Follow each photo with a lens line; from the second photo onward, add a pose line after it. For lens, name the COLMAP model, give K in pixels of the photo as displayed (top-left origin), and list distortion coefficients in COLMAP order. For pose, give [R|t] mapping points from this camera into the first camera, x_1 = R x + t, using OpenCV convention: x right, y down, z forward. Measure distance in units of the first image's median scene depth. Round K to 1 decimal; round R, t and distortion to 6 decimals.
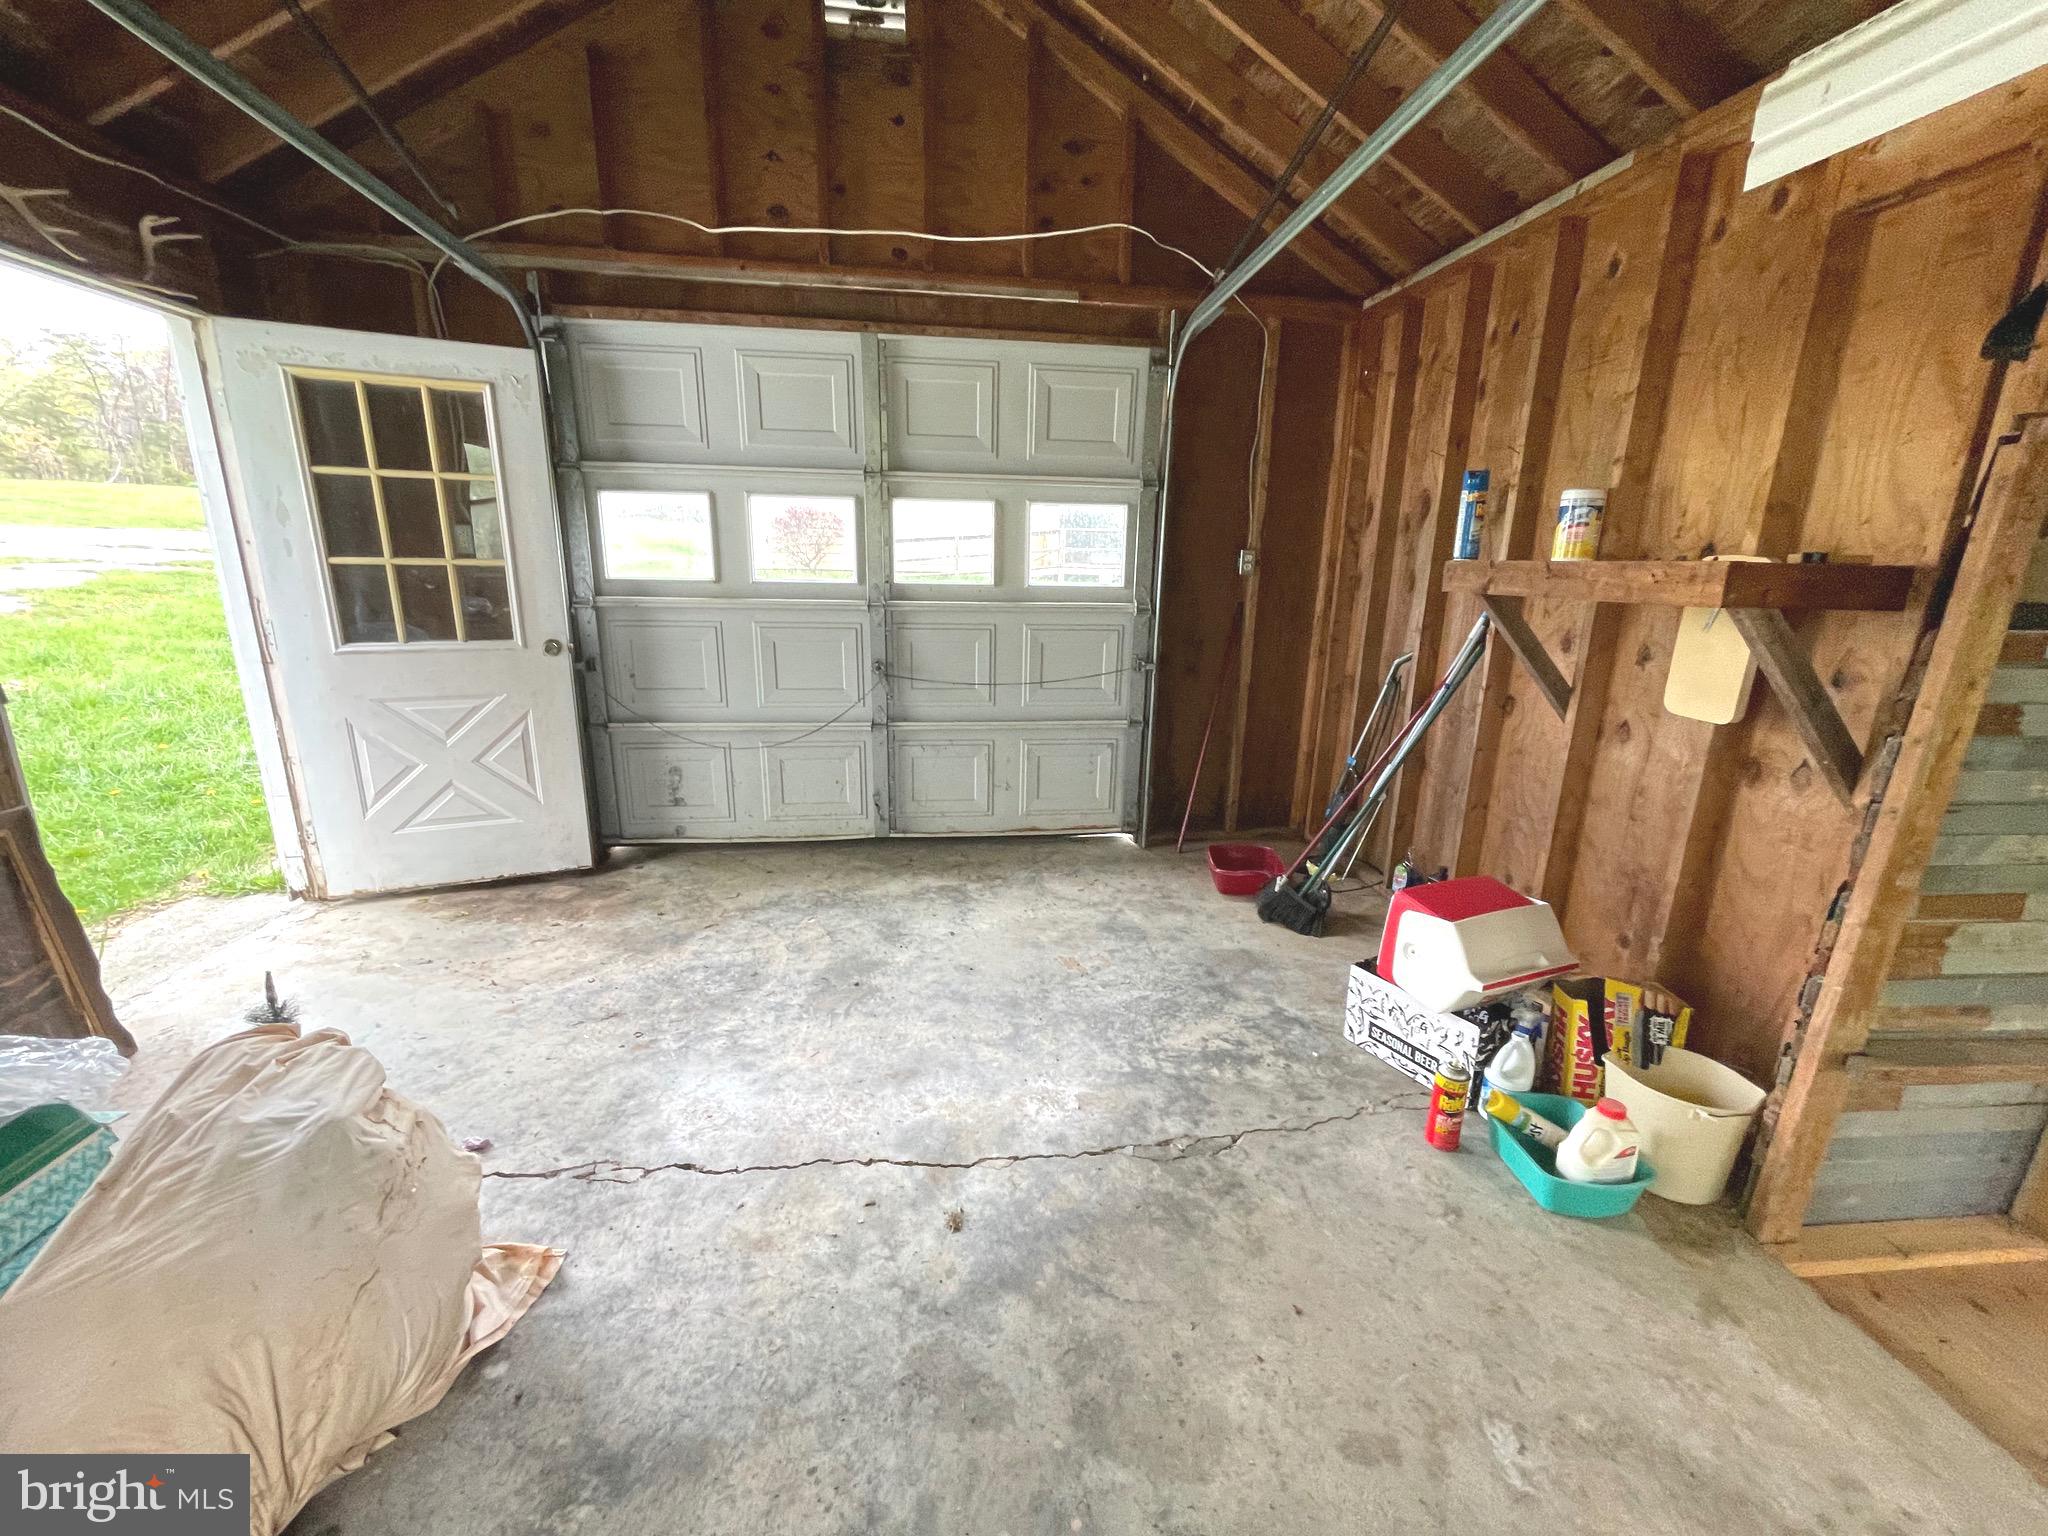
lens RADIAL K [[830.0, 0, 1029.1], [0, 830.0, 765.9], [0, 0, 1]] dist [-0.001768, -0.000191]
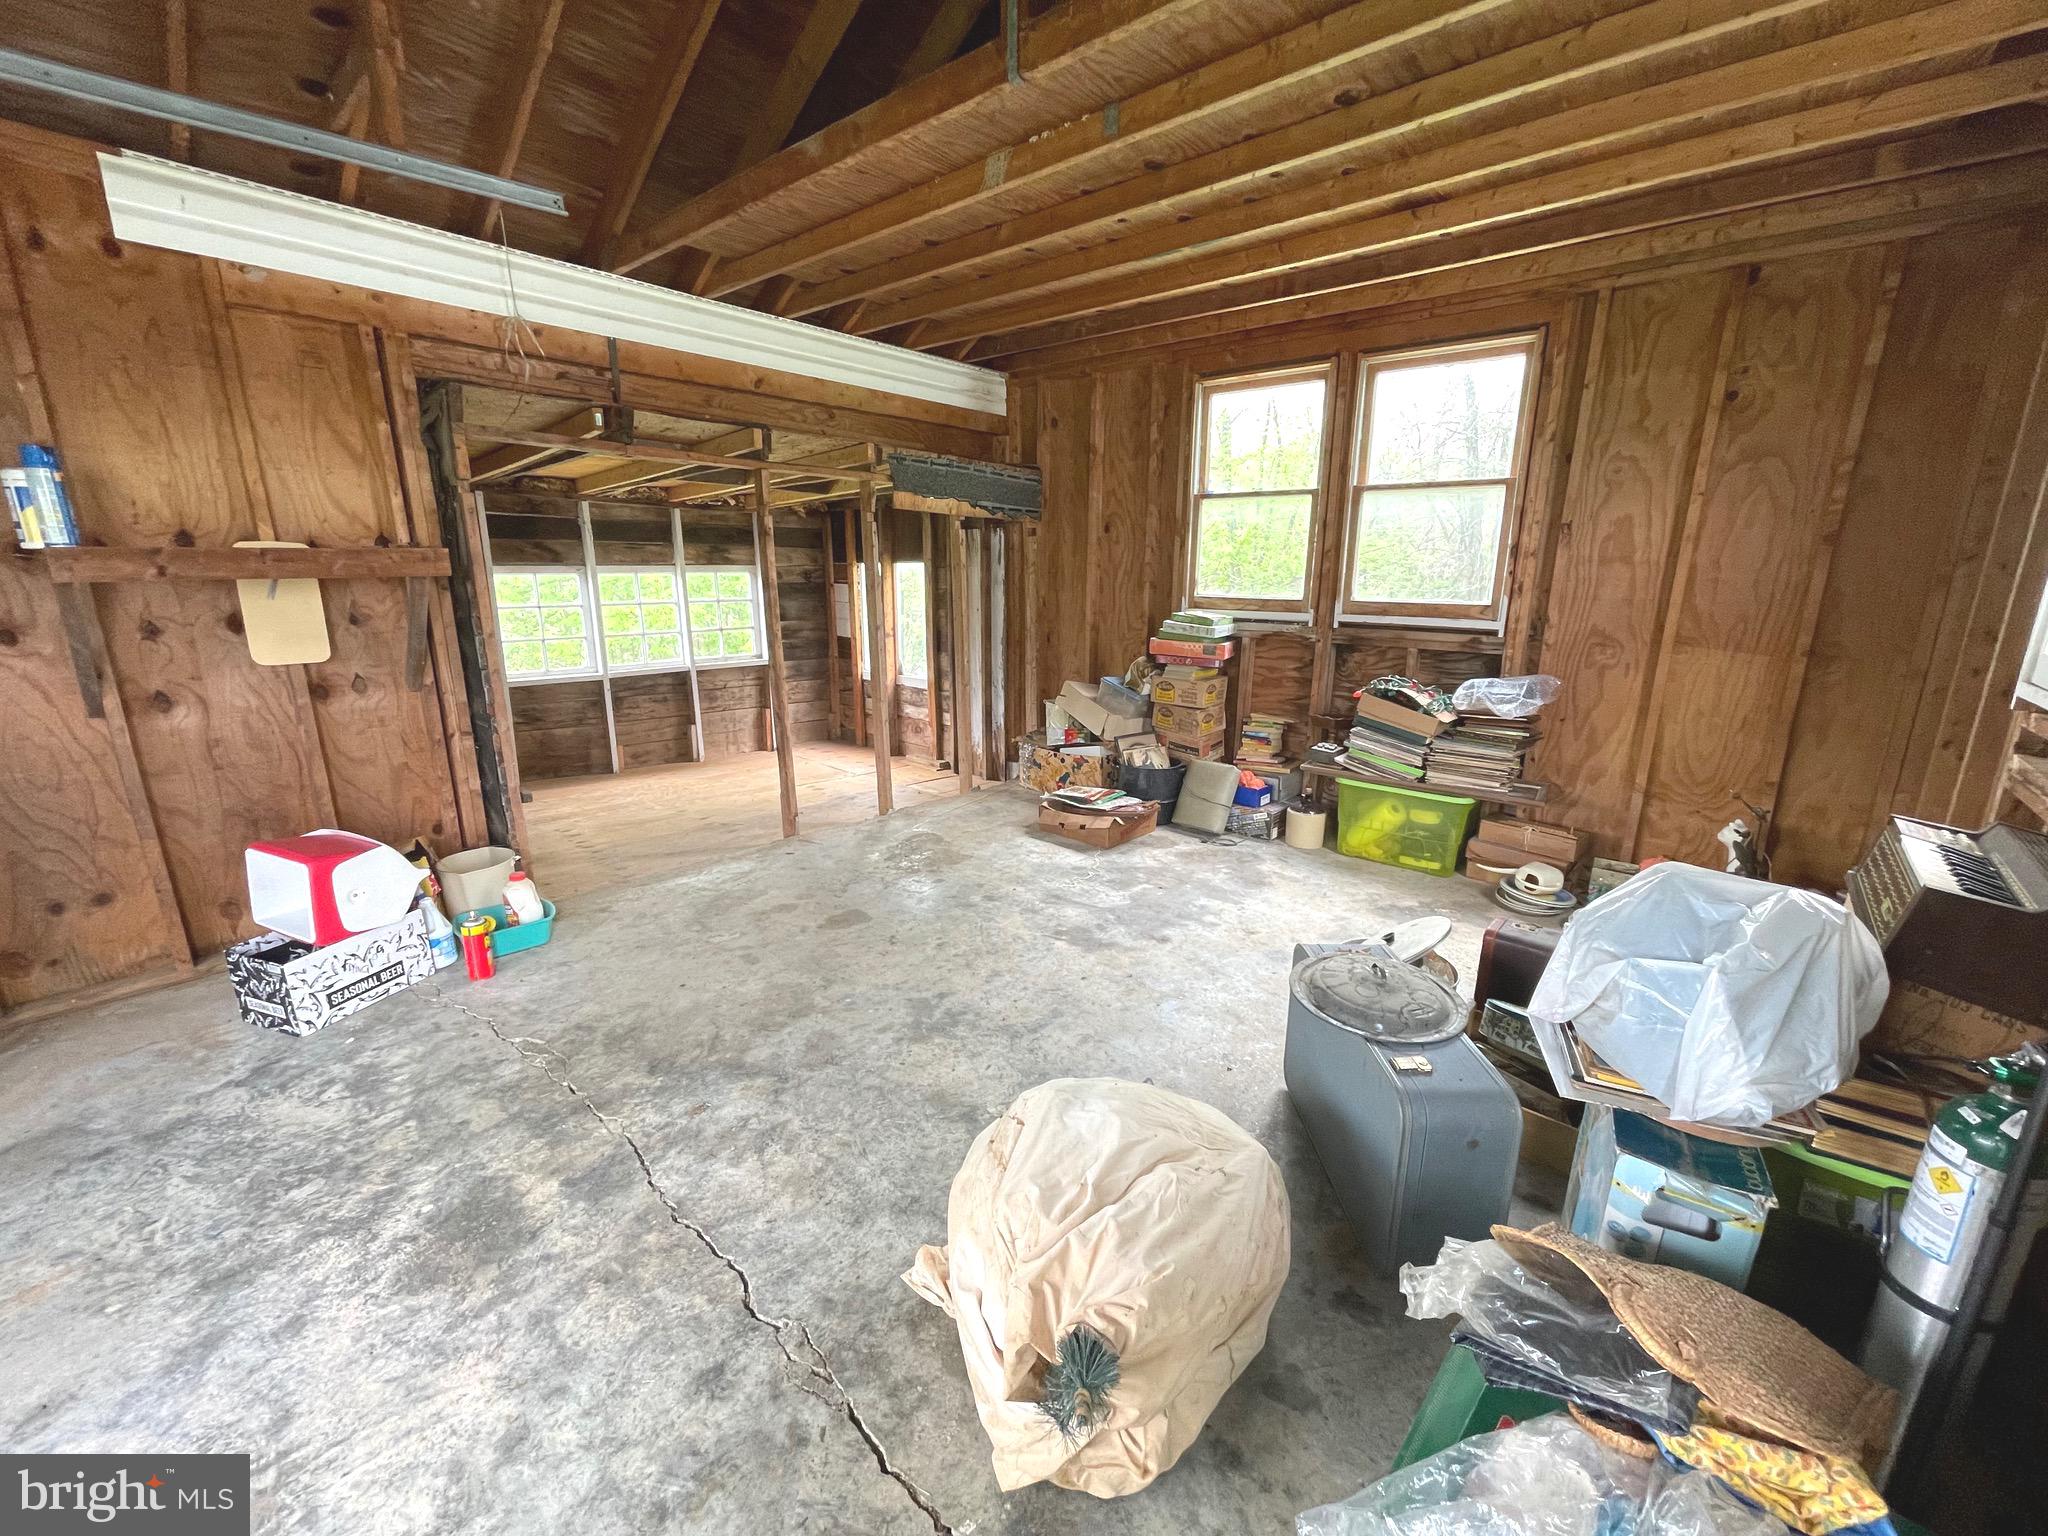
lens RADIAL K [[830.0, 0, 1029.1], [0, 830.0, 765.9], [0, 0, 1]] dist [-0.001768, -0.000191]
pose [[-0.672921, -0.204149, 0.710986, -0.860577], [0.162380, 0.896951, 0.411232, -0.233079], [-0.721672, 0.392177, -0.570427, 0.847017]]
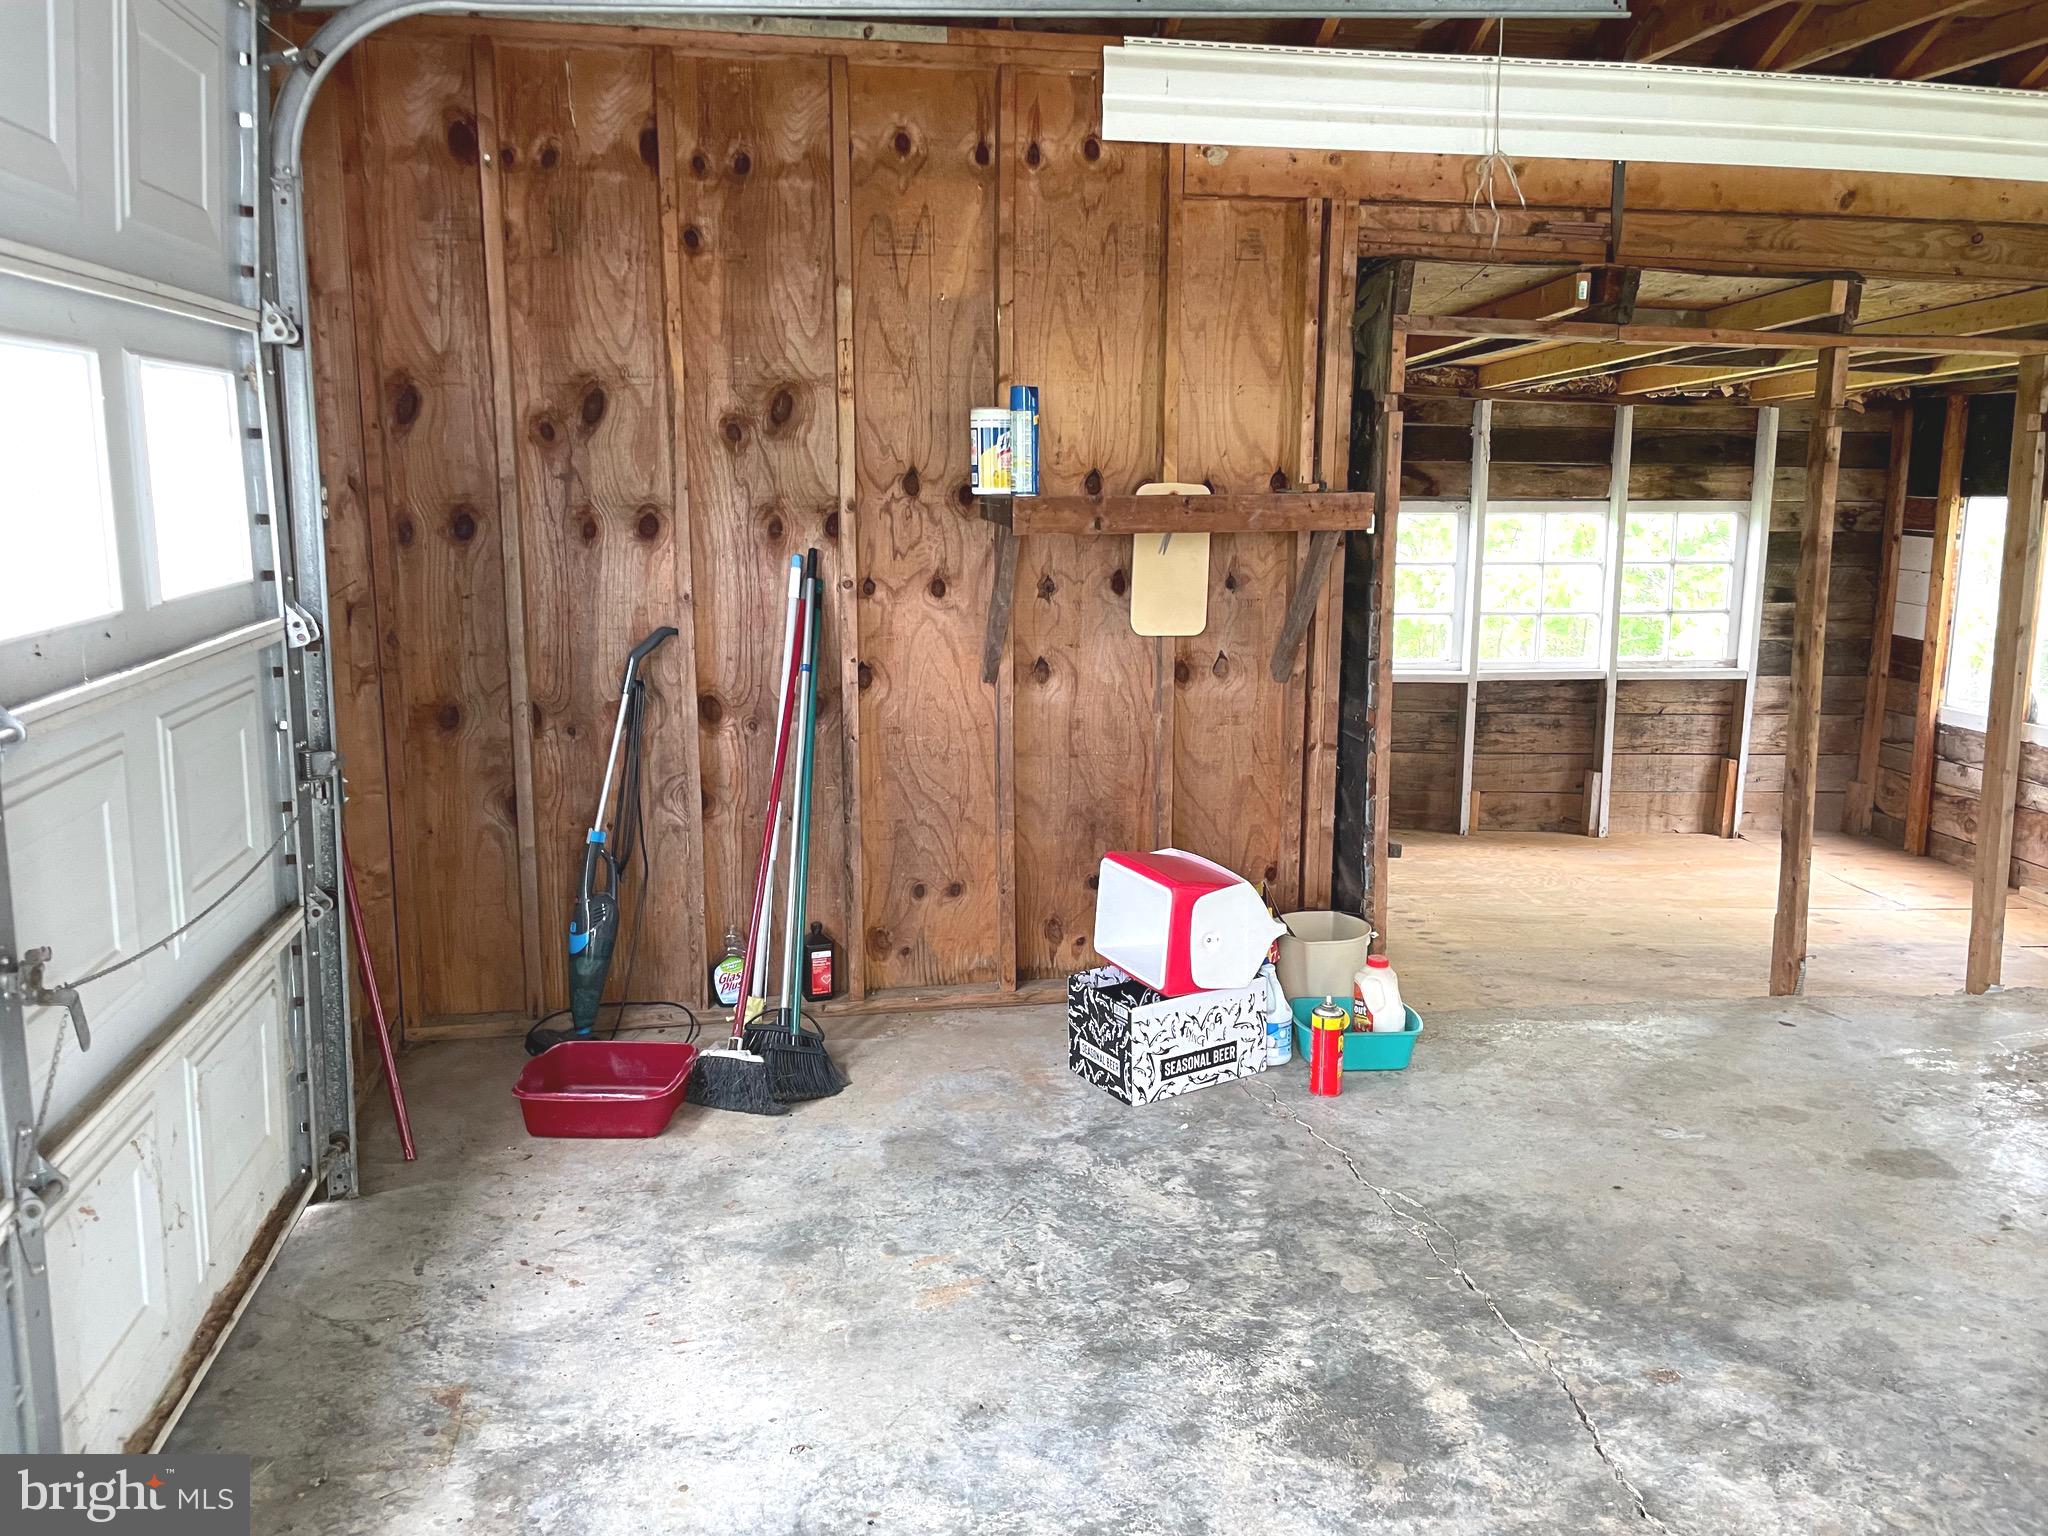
lens RADIAL K [[1566.7, 0, 1026.6], [0, 1566.7, 736.5], [0, 0, 1]] dist [0.095895, -0.134869]
pose [[-0.049629, -0.193848, 0.979776, -1.021241], [0.238954, 0.950190, 0.200098, -0.329336], [-0.969762, 0.244052, -0.000837, 1.054102]]
